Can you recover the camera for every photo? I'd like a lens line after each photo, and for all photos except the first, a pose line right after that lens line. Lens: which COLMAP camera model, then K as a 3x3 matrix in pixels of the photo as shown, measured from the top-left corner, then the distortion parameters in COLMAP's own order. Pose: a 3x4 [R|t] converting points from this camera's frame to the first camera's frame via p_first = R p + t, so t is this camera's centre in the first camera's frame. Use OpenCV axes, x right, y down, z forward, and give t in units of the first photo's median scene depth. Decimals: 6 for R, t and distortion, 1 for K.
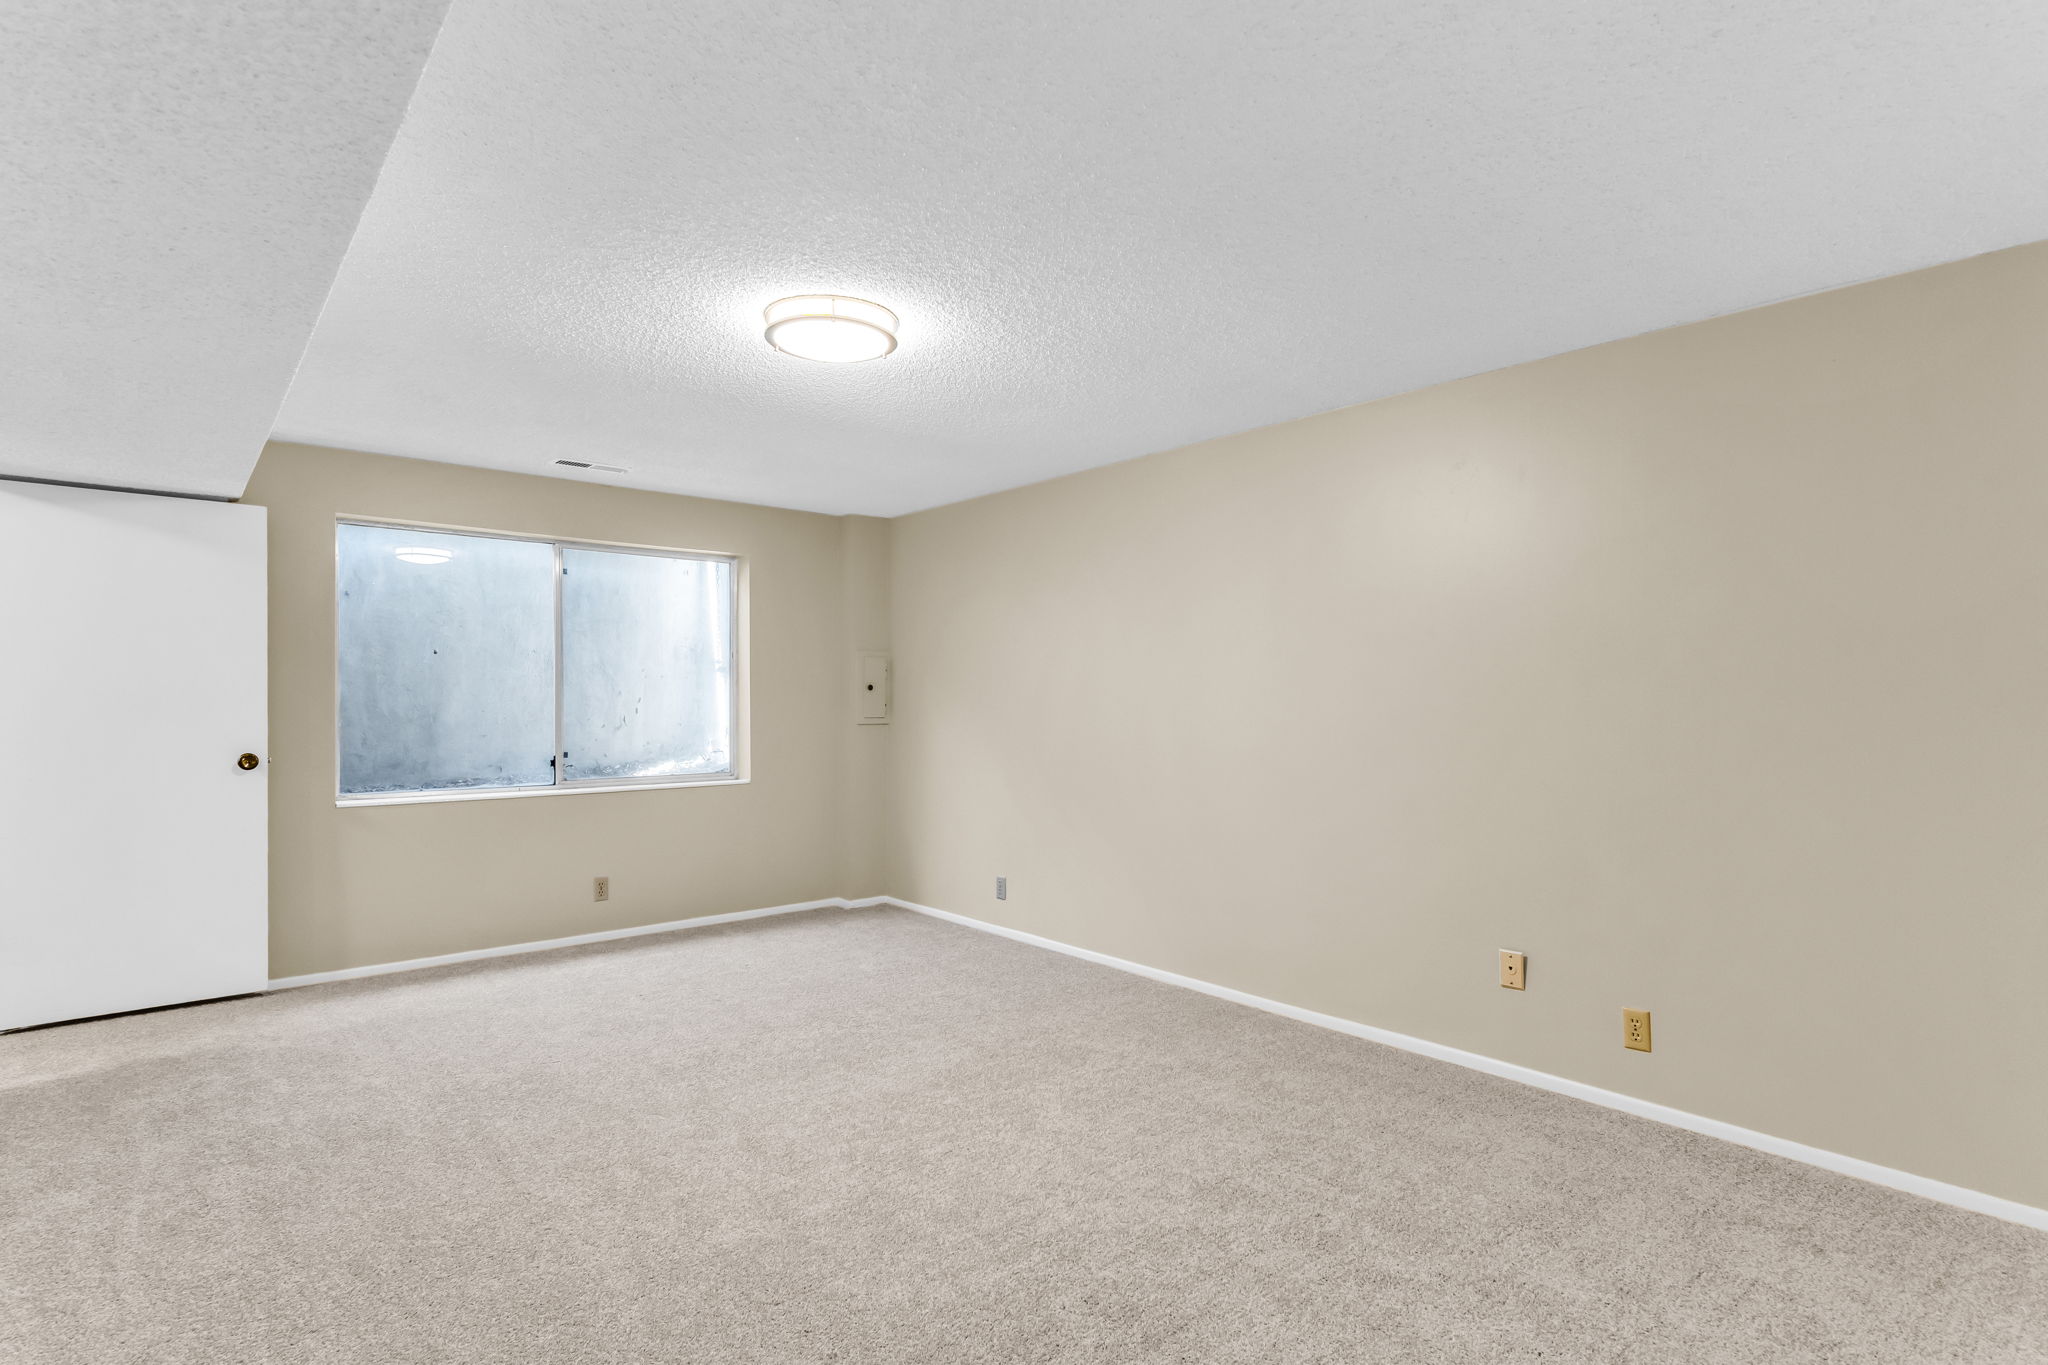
lens RADIAL K [[996.4, 0, 1020.4], [0, 996.4, 679.3], [0, 0, 1]] dist [-0.002278, 0.000963]
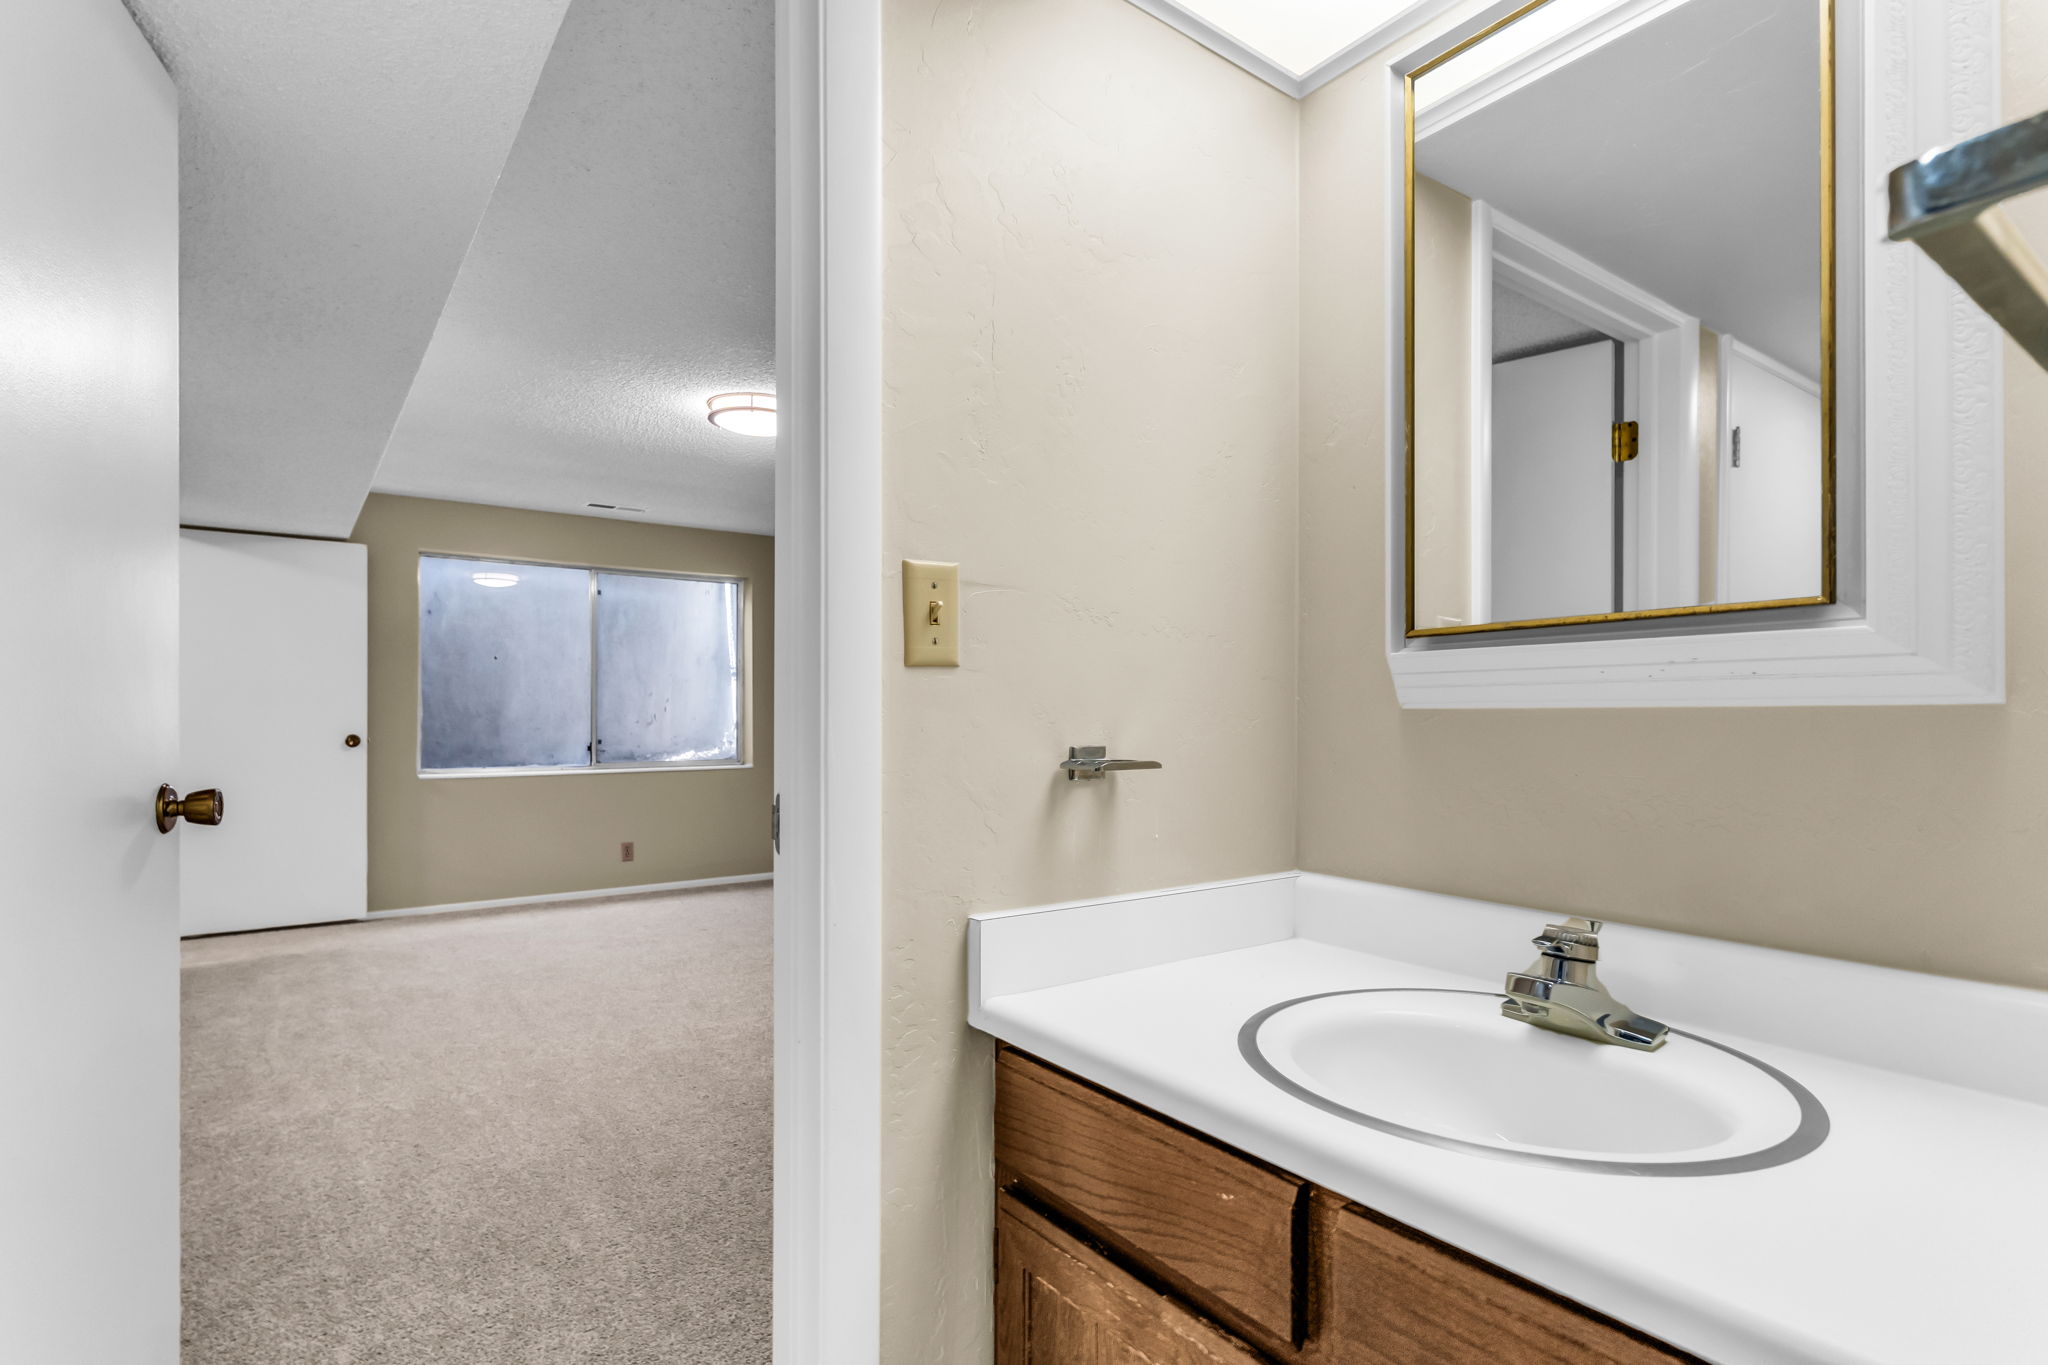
lens RADIAL K [[996.4, 0, 1022.0], [0, 996.4, 686.8], [0, 0, 1]] dist [-0.002278, 0.000963]
pose [[0.997473, -0.002580, -0.071000, 0.162566], [0.001905, 0.999952, -0.009568, 0.022762], [0.071021, 0.009408, 0.997430, -0.202921]]
